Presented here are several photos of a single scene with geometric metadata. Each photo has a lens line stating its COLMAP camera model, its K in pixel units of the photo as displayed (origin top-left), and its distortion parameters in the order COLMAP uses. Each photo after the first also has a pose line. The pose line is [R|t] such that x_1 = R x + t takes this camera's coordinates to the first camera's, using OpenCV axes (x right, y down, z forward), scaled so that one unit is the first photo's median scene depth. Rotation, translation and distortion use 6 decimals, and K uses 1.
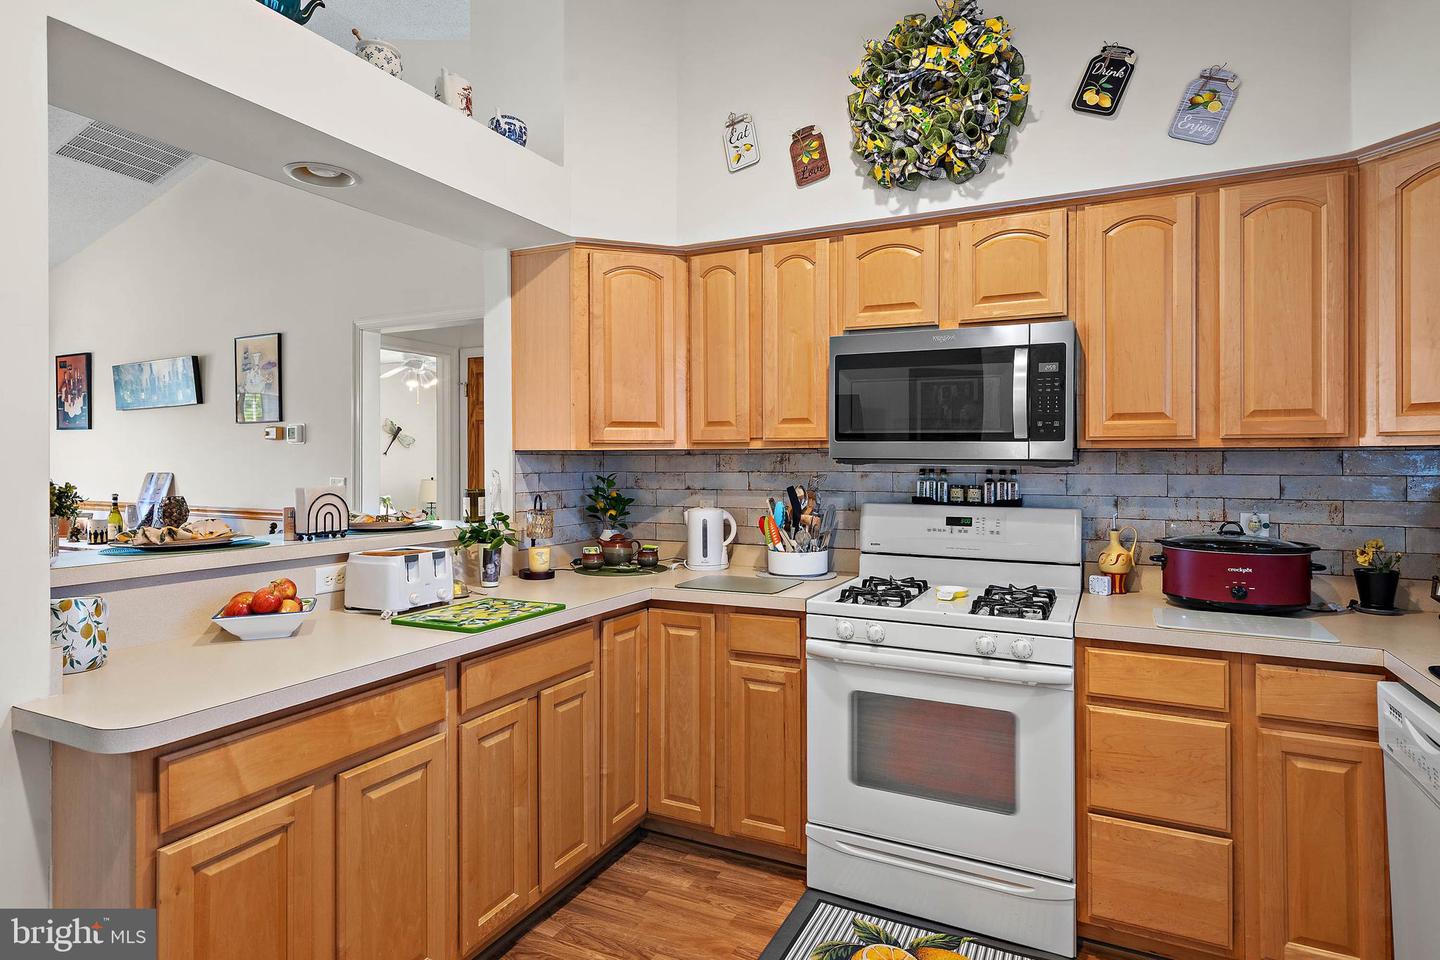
lens RADIAL K [[780.6, 0, 724.5], [0, 780.6, 456.9], [0, 0, 1]] dist [0.004113, 0.001200]
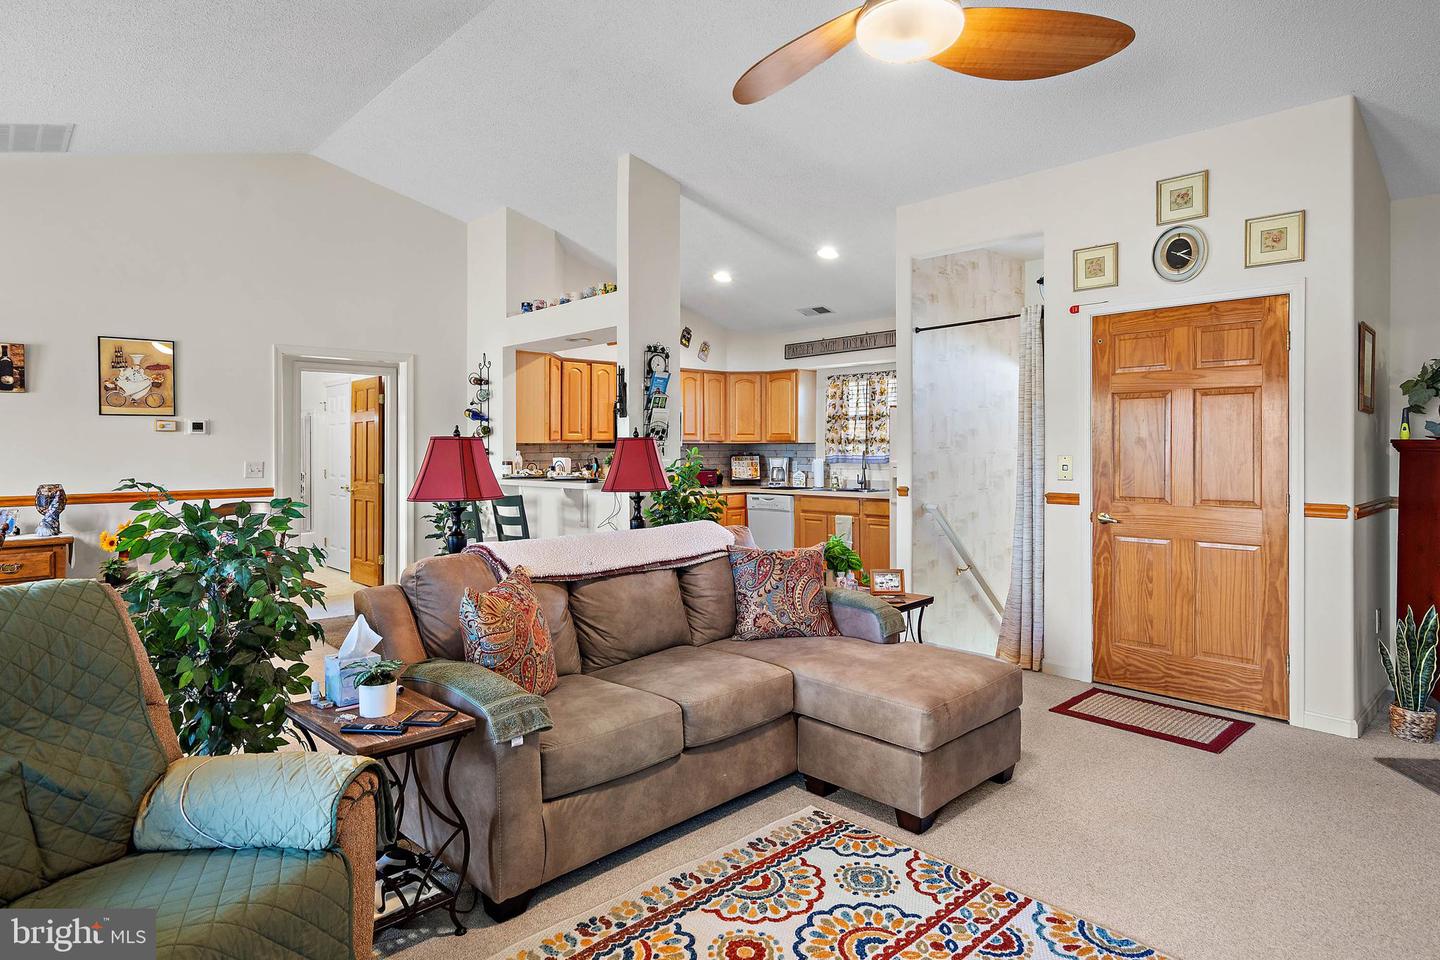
lens RADIAL K [[809.7, 0, 723.9], [0, 809.7, 450.2], [0, 0, 1]] dist [0.005467, 0.001671]
pose [[0.348347, -0.004586, 0.937355, -2.389193], [0.000859, 0.999989, 0.004573, 0.002166], [-0.937365, -0.000788, 0.348347, -0.343489]]
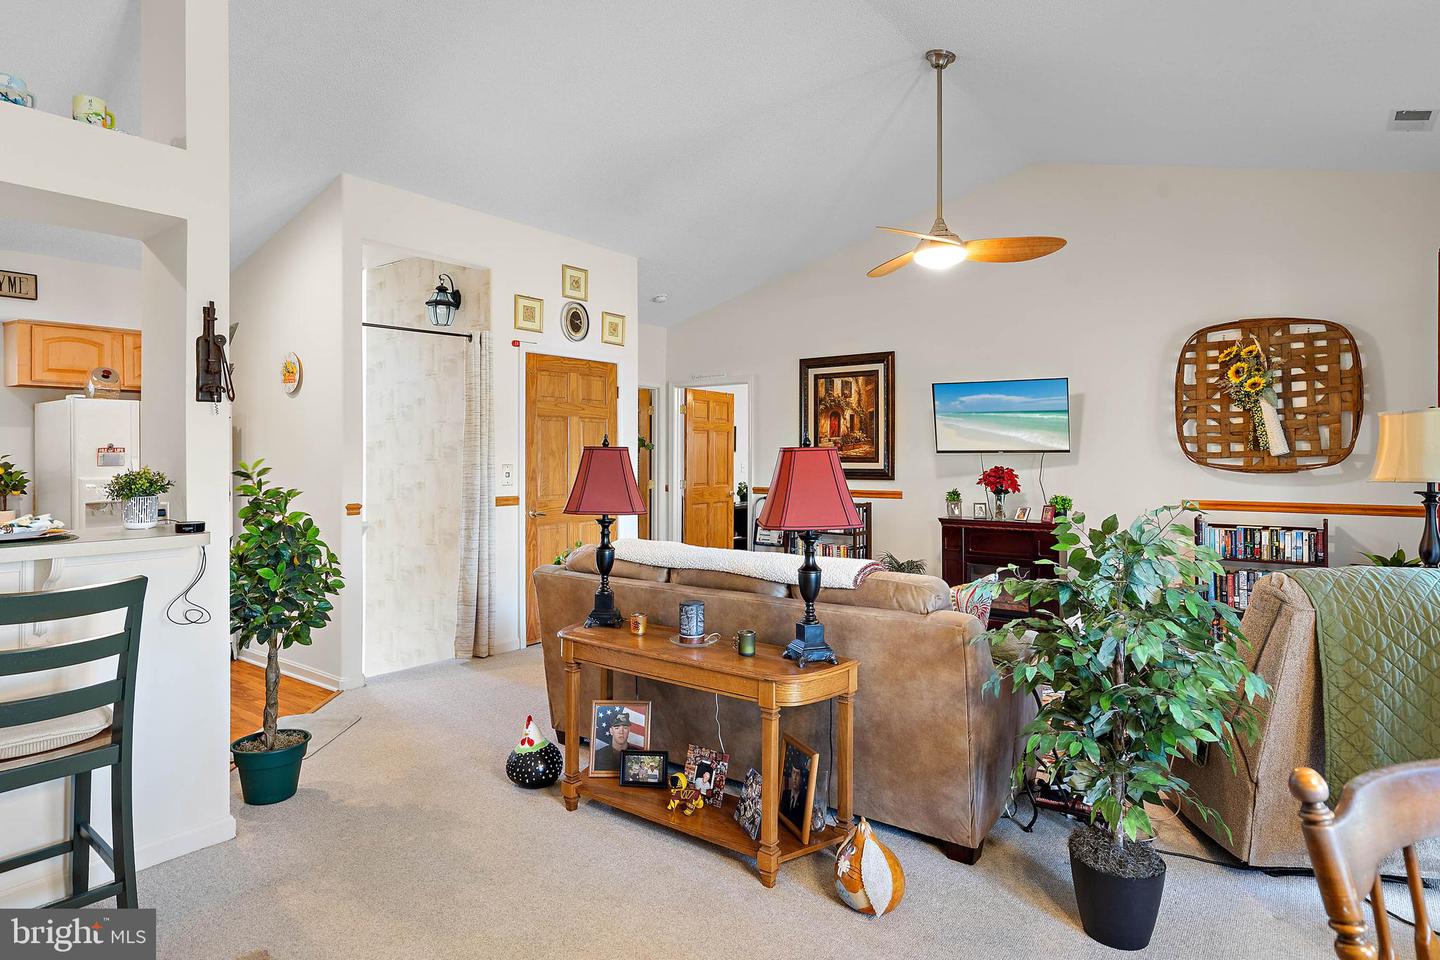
lens RADIAL K [[821.3, 0, 722.0], [0, 821.3, 452.5], [0, 0, 1]] dist [0.005730, 0.001476]
pose [[-0.982186, -0.001376, 0.187908, -1.451891], [-0.001964, 0.999994, -0.002947, -0.002859], [-0.187903, -0.003264, -0.982182, 1.489987]]
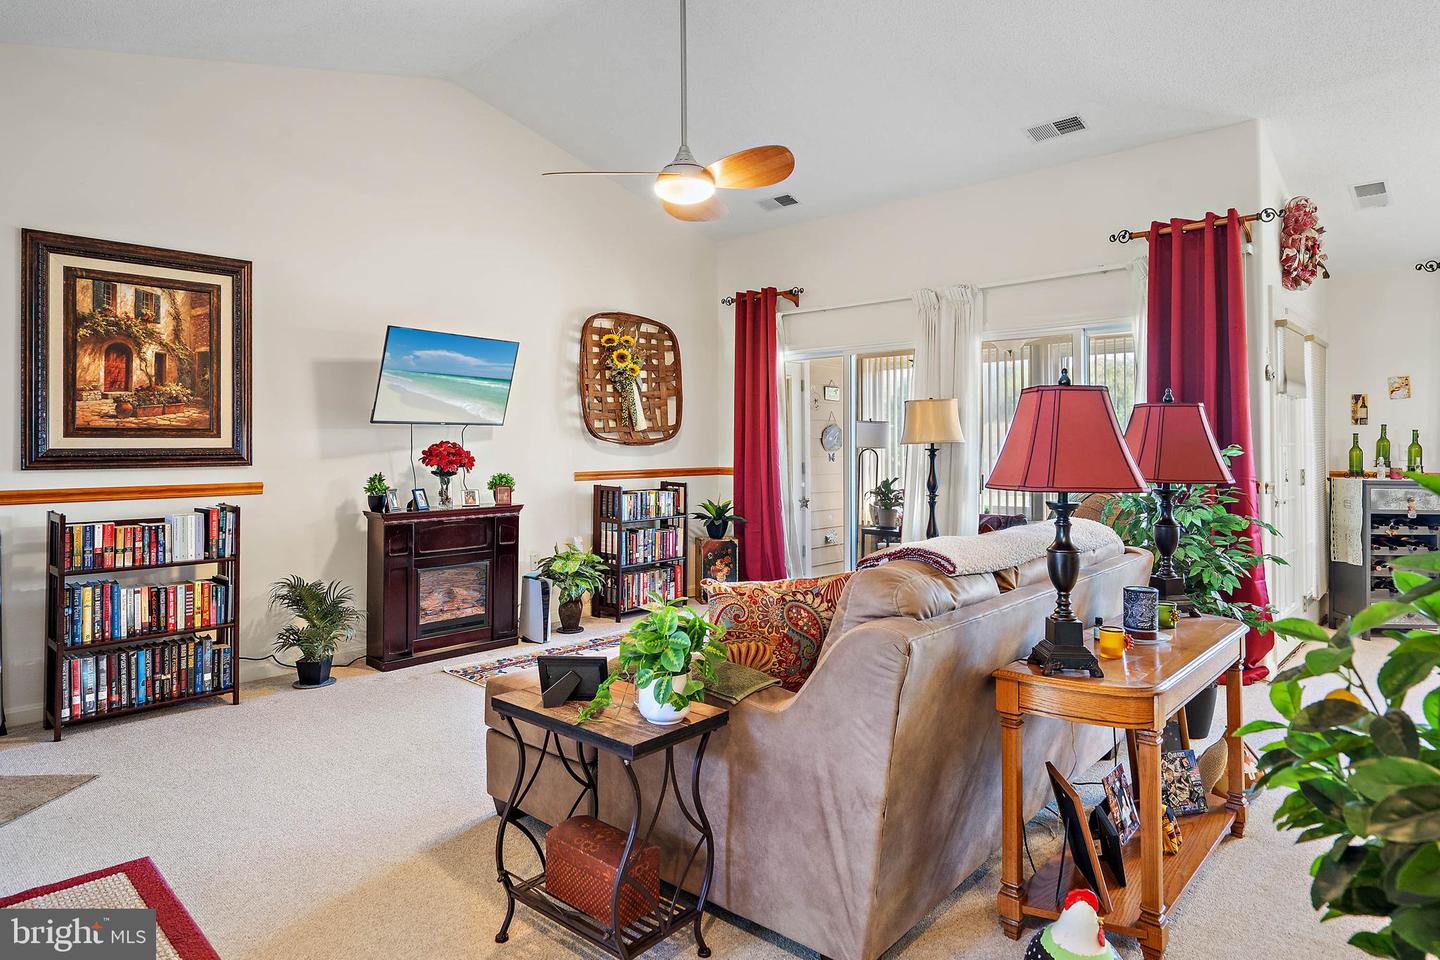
lens RADIAL K [[827.0, 0, 721.8], [0, 827.0, 436.8], [0, 0, 1]] dist [0.002670, 0.002481]
pose [[-0.289191, -0.009627, -0.957223, -0.213827], [0.003000, 0.999935, -0.010963, 0.038953], [0.957267, -0.006042, -0.289144, 0.240075]]
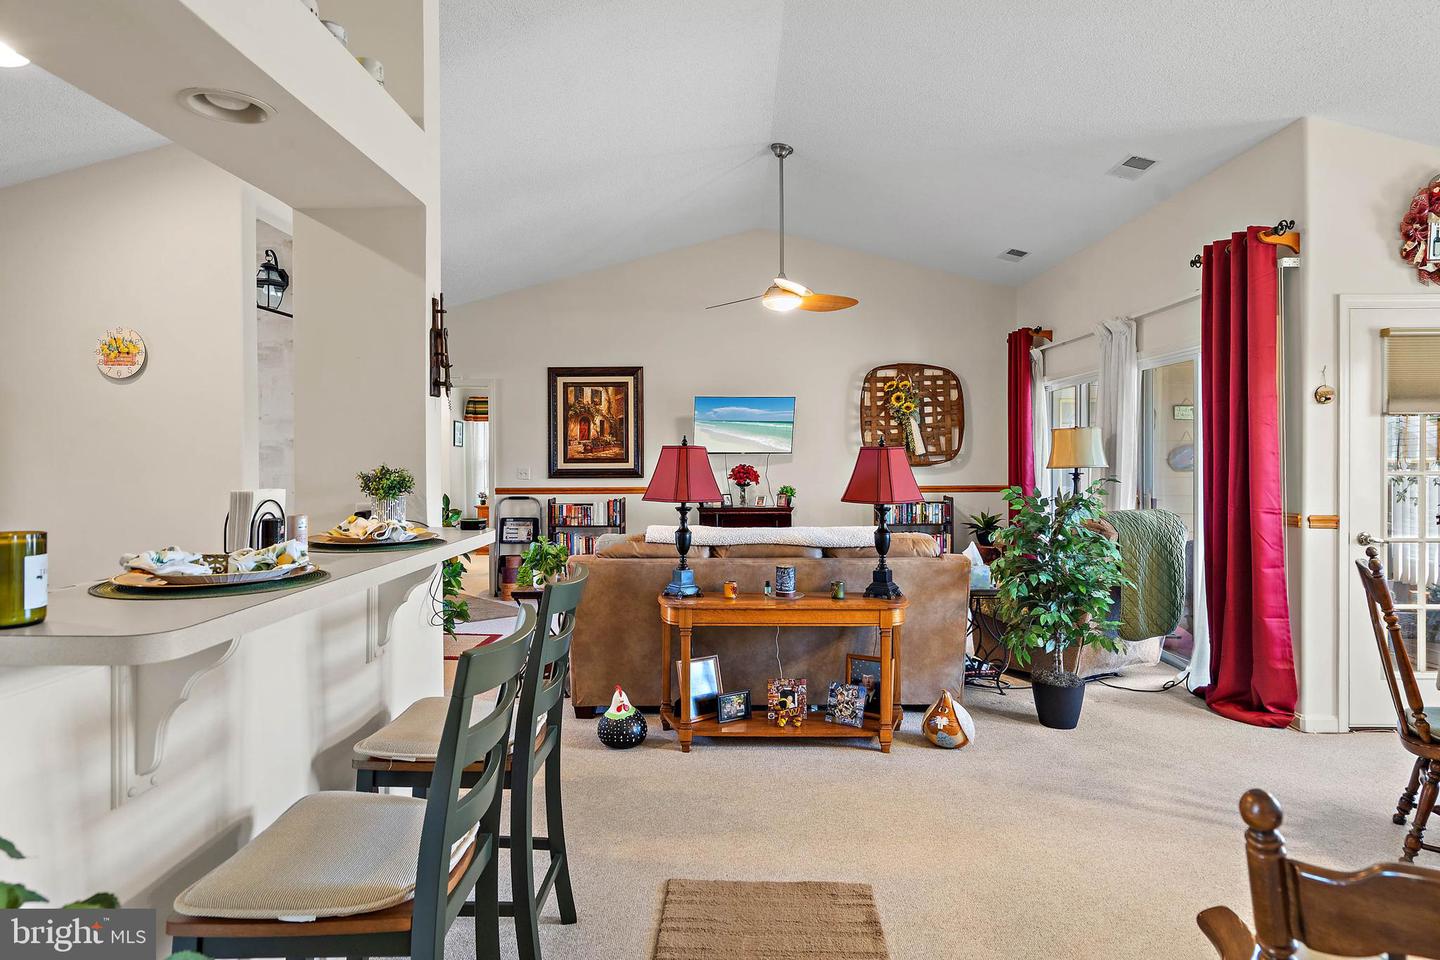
lens RADIAL K [[807.3, 0, 724.3], [0, 807.3, 462.9], [0, 0, 1]] dist [0.007236, -0.000155]
pose [[-0.901253, 0.005244, -0.433262, -0.501393], [0.003605, 0.999983, 0.004604, 0.008717], [0.433279, 0.002588, -0.901256, 1.633819]]
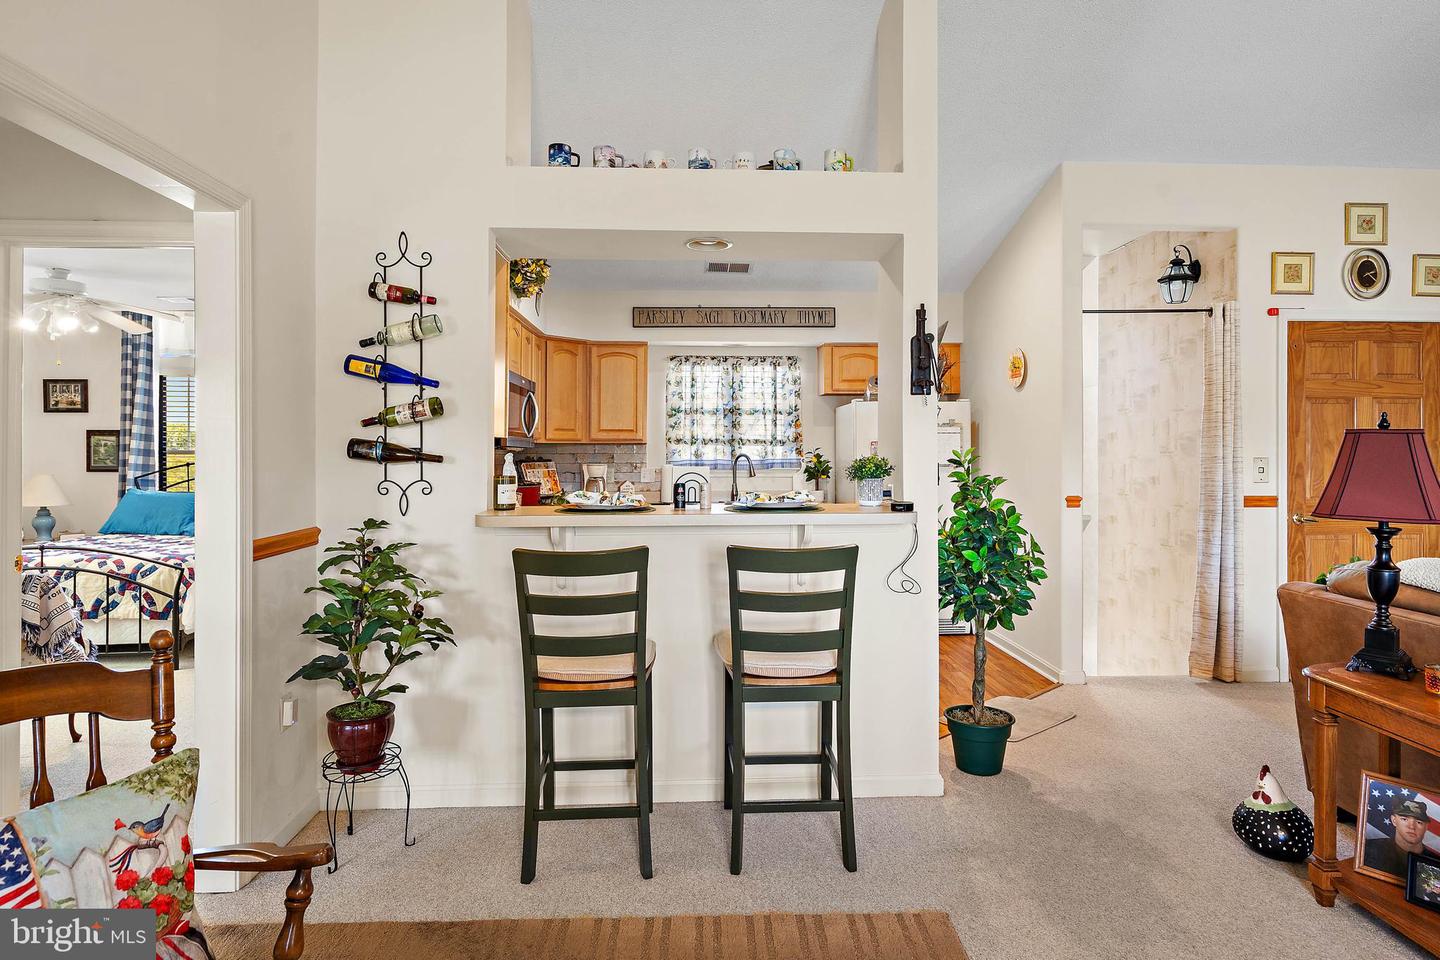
lens RADIAL K [[811.4, 0, 722.8], [0, 811.4, 451.9], [0, 0, 1]] dist [0.006374, -0.000011]
pose [[-0.486519, -0.001686, 0.873668, -1.477511], [-0.002304, 0.999997, 0.000647, 0.011218], [-0.873667, -0.001698, -0.486522, 1.383704]]
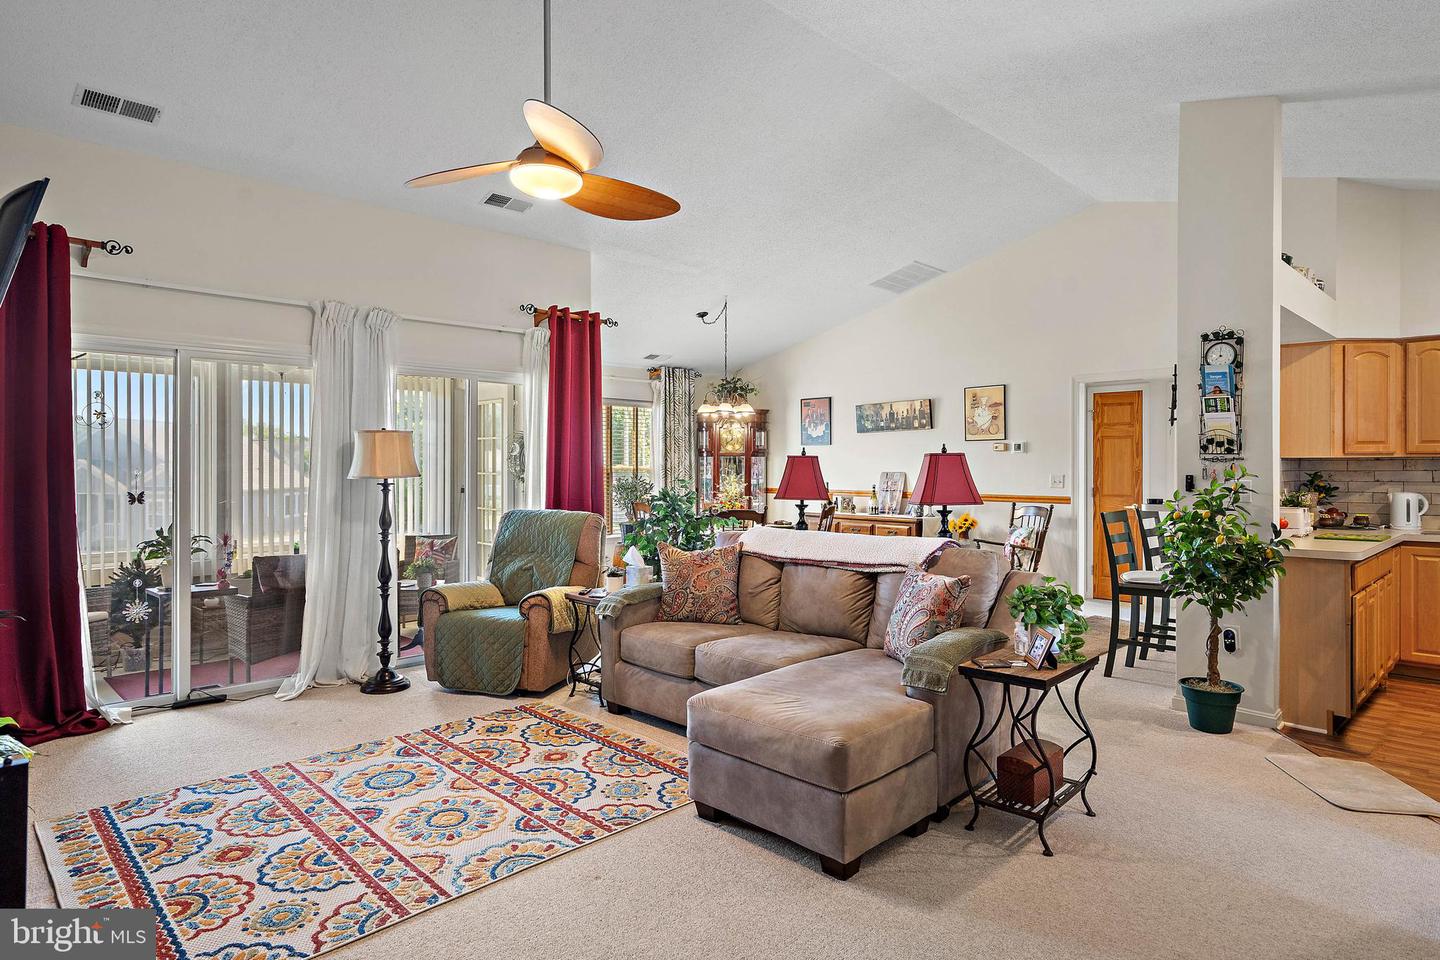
lens RADIAL K [[811.1, 0, 722.2], [0, 811.1, 463.8], [0, 0, 1]] dist [0.003743, 0.001345]
pose [[0.942521, 0.000103, -0.334146, -0.934694], [0.000290, 0.999999, 0.001126, 0.003260], [0.334146, -0.001158, 0.942521, -1.269474]]
